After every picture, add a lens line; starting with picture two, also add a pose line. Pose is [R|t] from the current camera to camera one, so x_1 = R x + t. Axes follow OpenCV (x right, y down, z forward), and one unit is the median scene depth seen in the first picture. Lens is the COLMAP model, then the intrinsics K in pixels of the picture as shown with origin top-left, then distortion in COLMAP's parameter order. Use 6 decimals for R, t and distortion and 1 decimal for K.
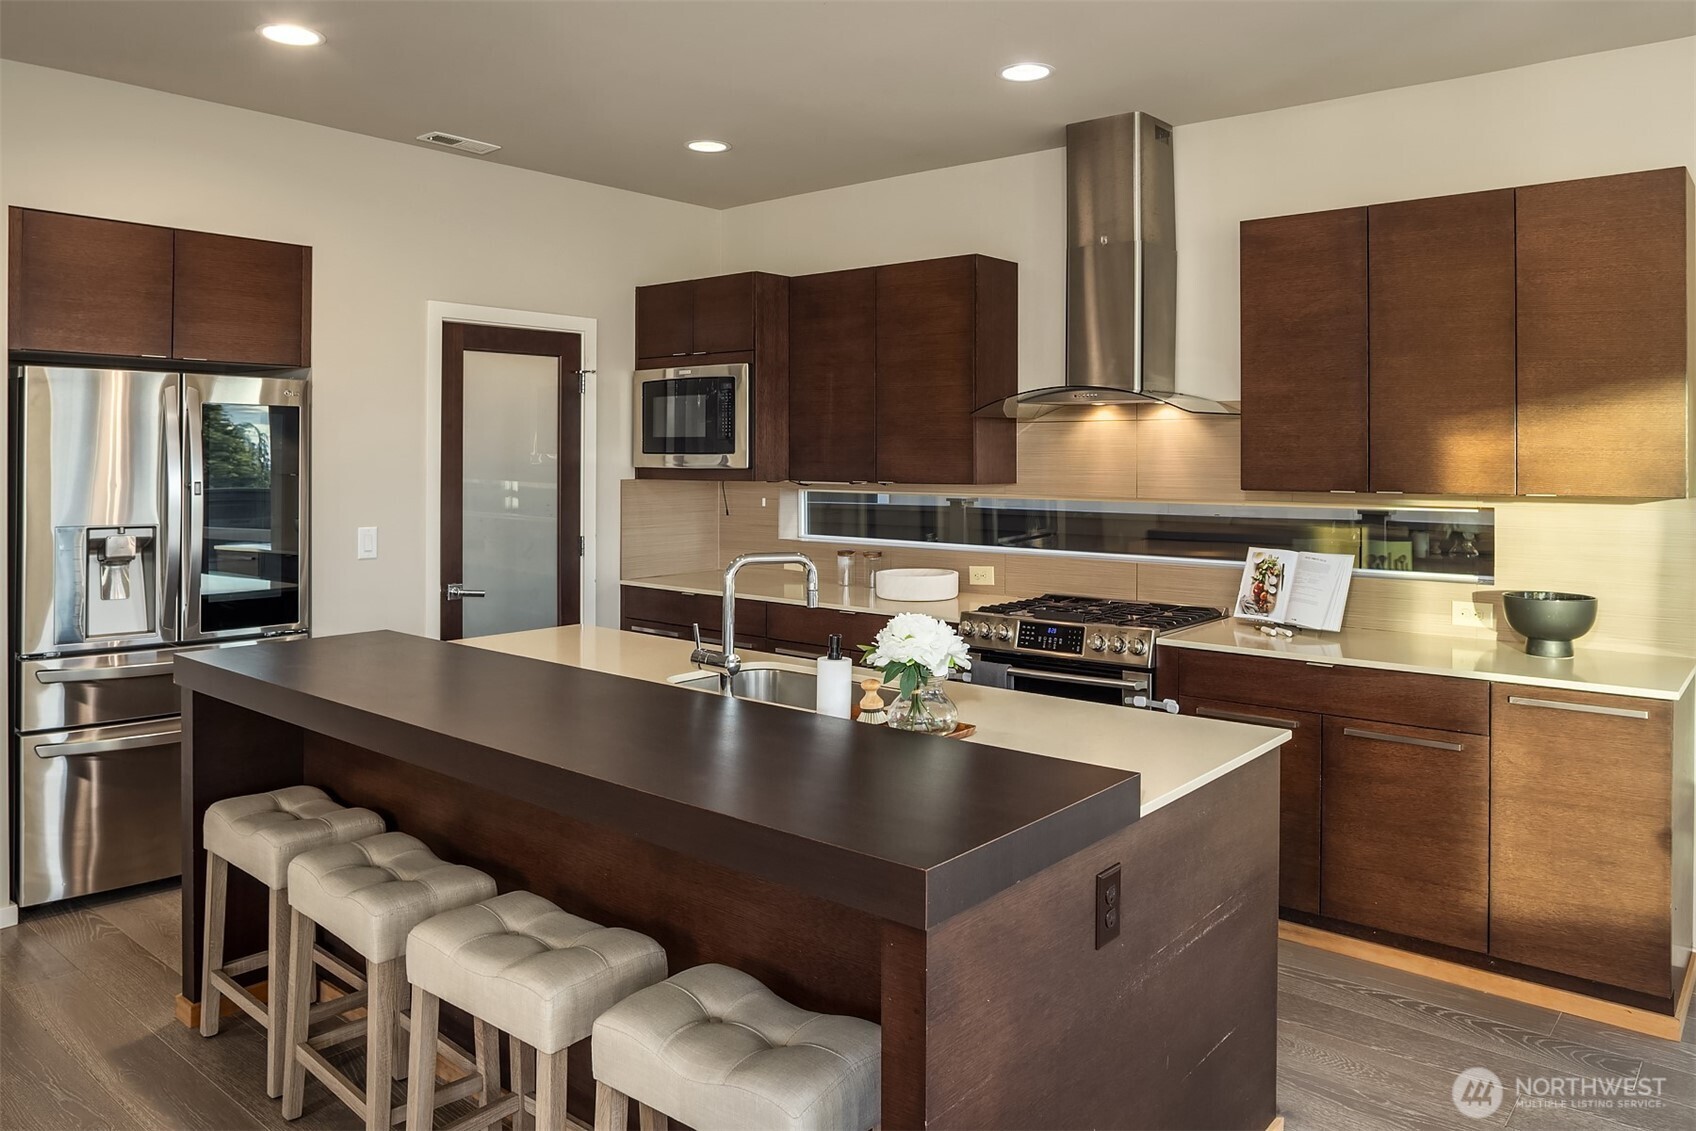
lens RADIAL K [[1159.3, 0, 738.2], [0, 1159.3, 563.2], [0, 0, 1]] dist [-0.004906, -0.056696]
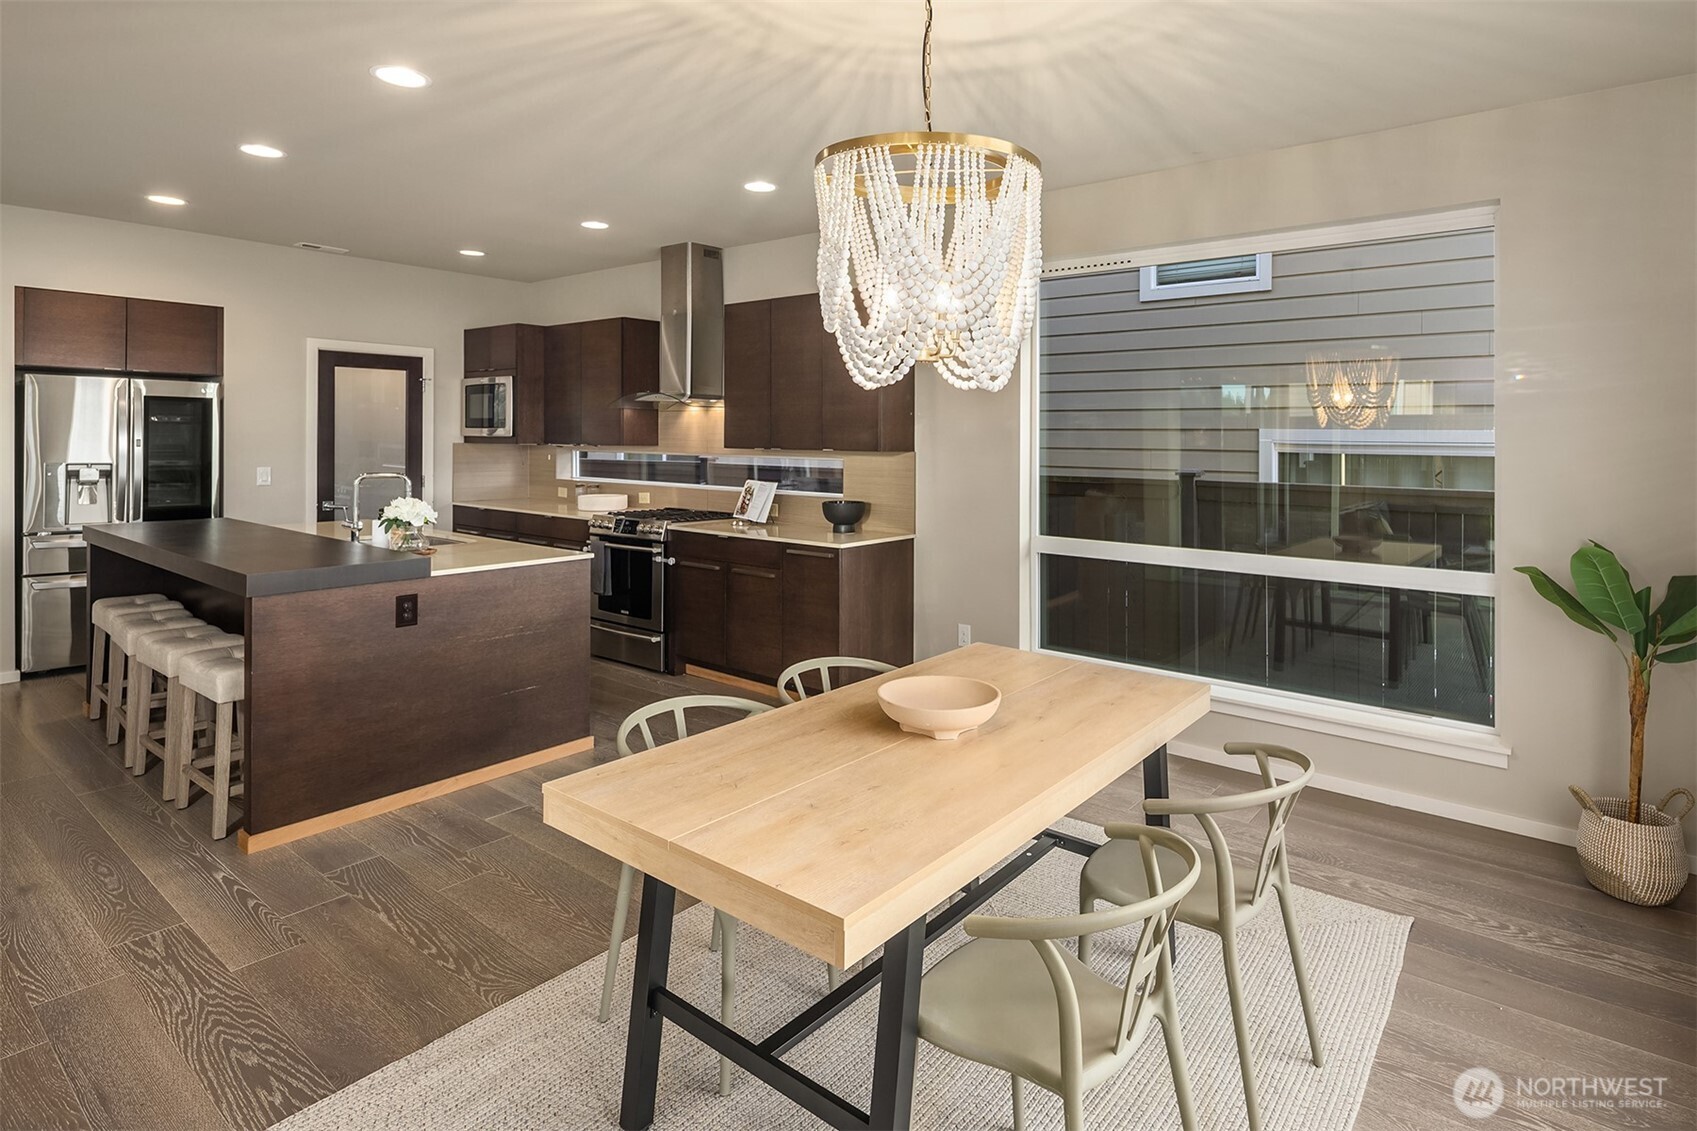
lens RADIAL K [[864.5, 0, 844.9], [0, 864.5, 528.2], [0, 0, 1]] dist [0.000925, -0.000001]
pose [[0.997863, 0.000685, 0.065336, 0.481339], [-0.001670, 0.999886, 0.015025, 0.040267], [-0.065318, -0.015102, 0.997750, -0.374461]]
